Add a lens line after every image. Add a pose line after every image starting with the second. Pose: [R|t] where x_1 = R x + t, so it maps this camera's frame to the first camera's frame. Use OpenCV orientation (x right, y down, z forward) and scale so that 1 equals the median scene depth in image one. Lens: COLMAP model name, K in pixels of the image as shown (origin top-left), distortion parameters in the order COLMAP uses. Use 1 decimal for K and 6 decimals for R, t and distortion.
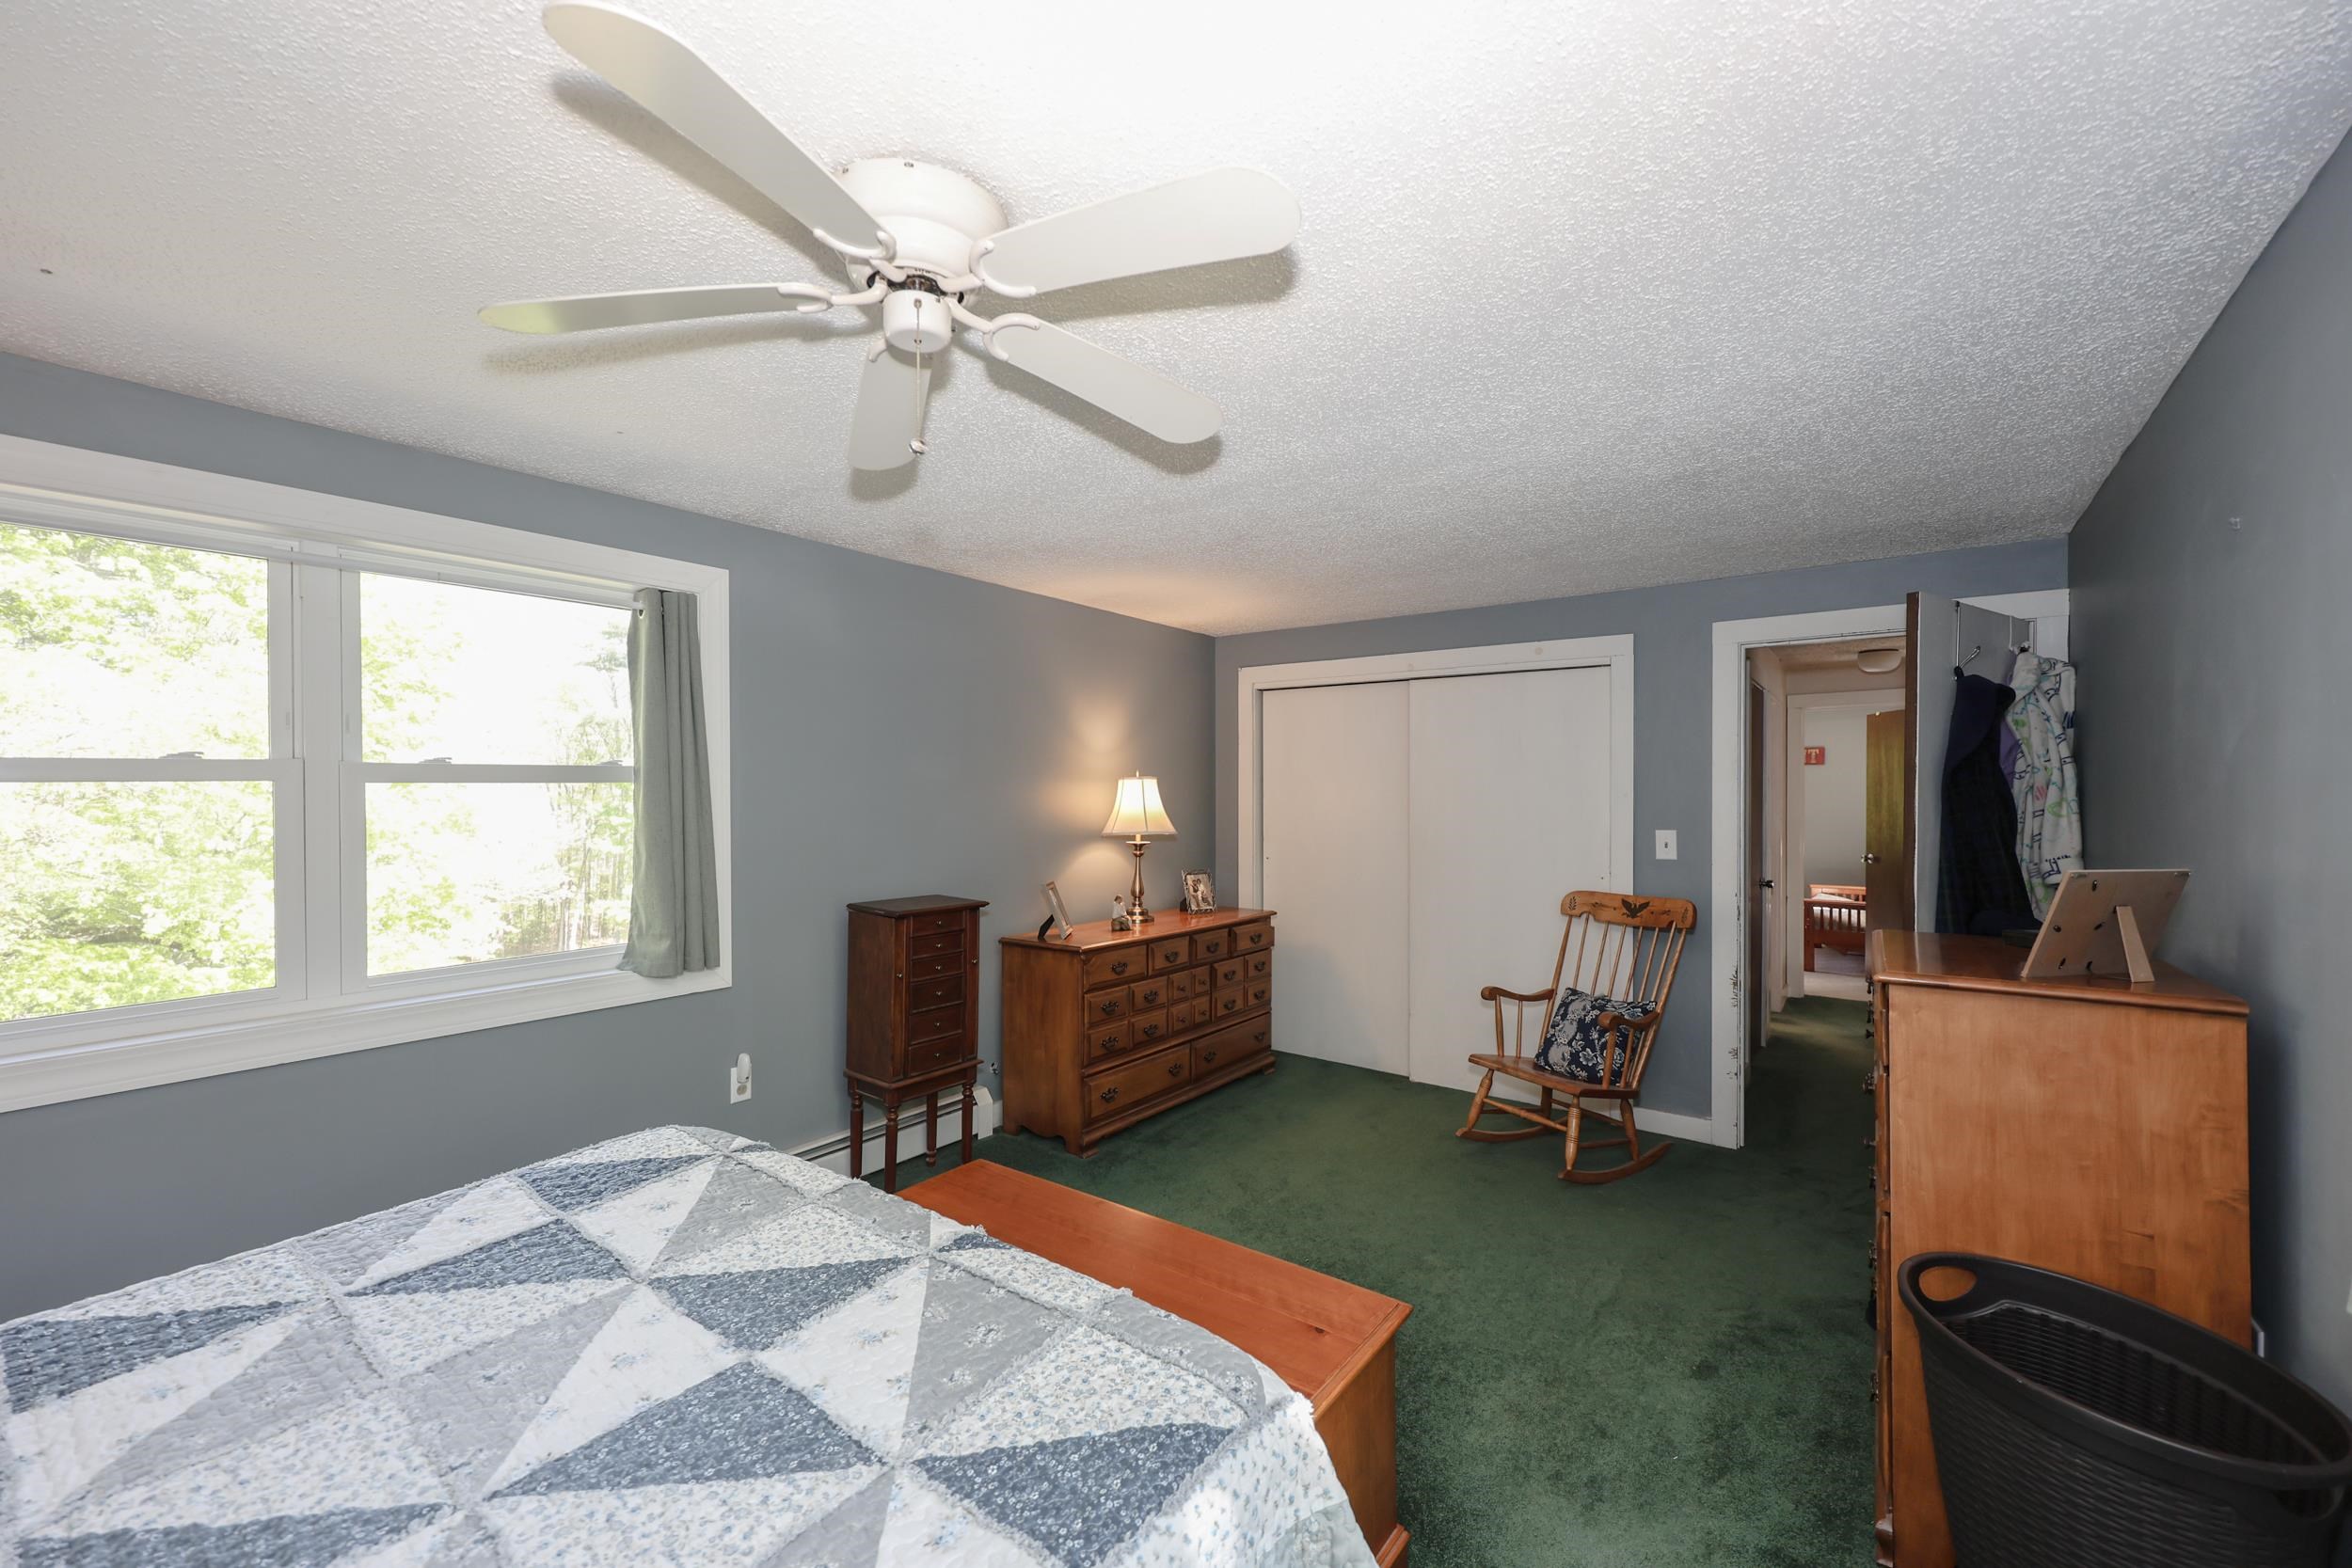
lens RADIAL K [[964.3, 0, 1177.0], [0, 964.3, 791.2], [0, 0, 1]] dist [0.001119, 0.000845]
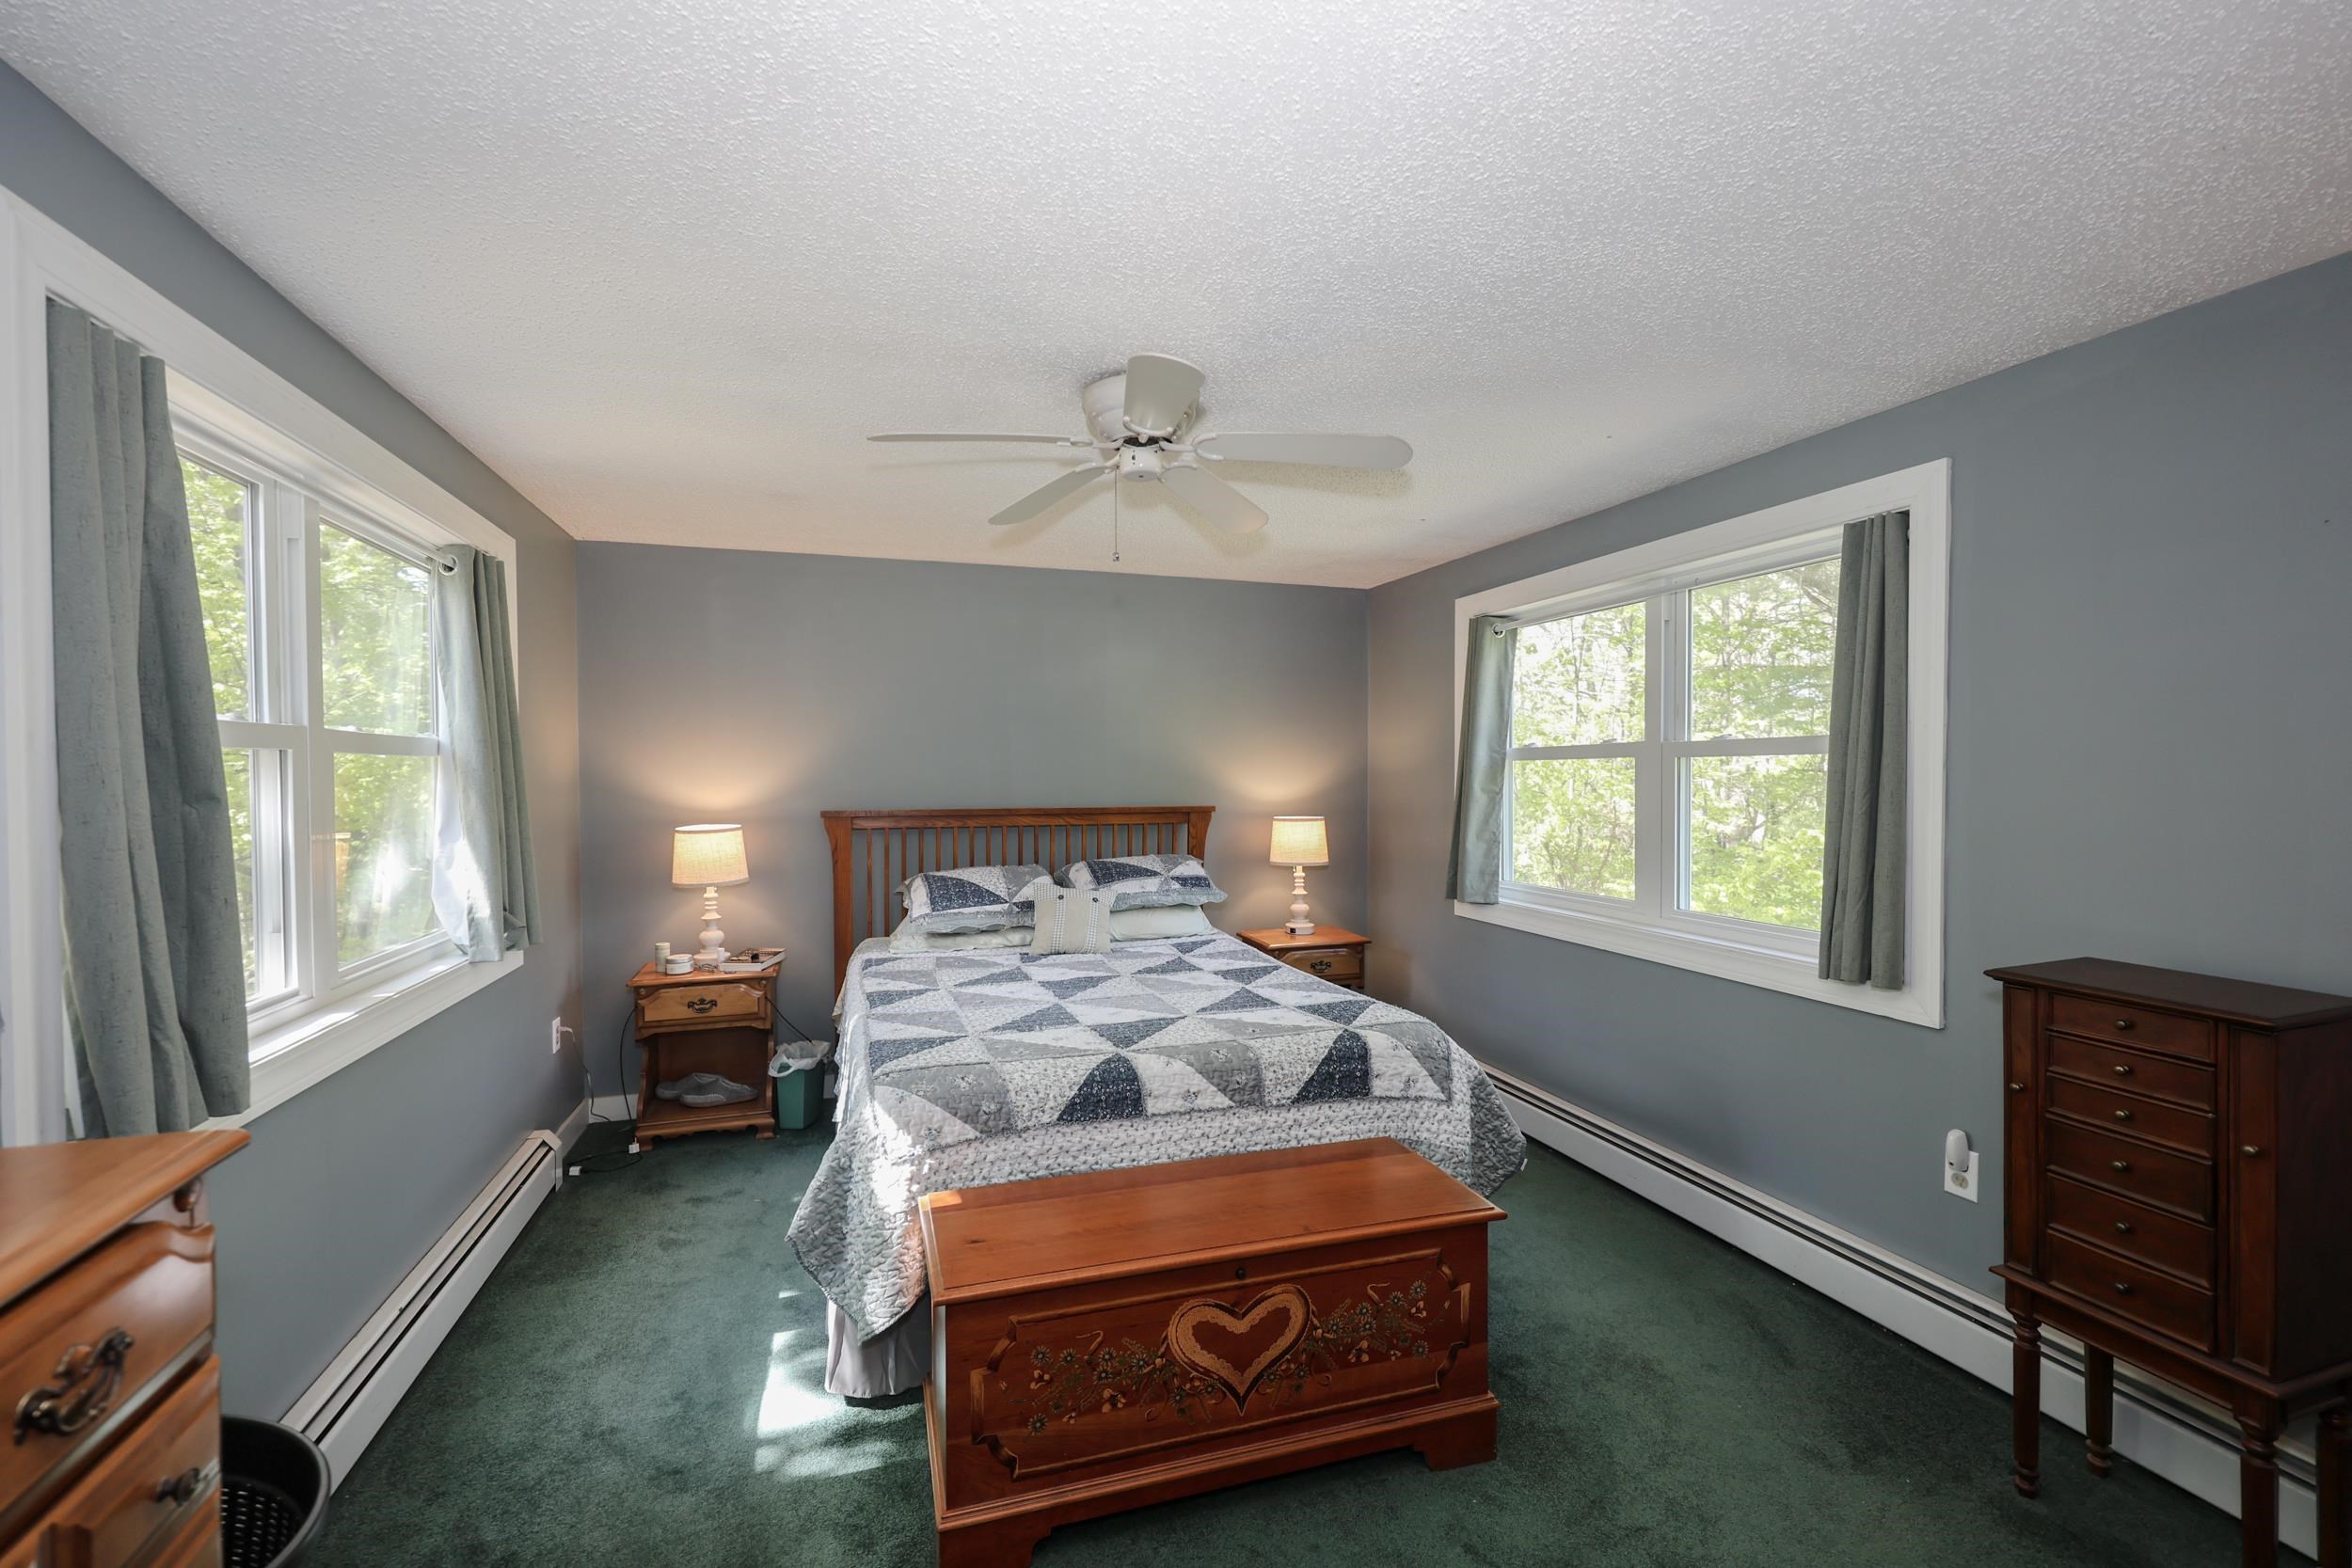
lens RADIAL K [[964.3, 0, 1171.4], [0, 964.3, 790.0], [0, 0, 1]] dist [0.001119, 0.000845]
pose [[-0.580201, 0.013574, -0.814360, 0.492706], [0.000006, 0.999861, 0.016662, 0.010272], [0.814473, 0.009663, -0.580120, 0.996991]]
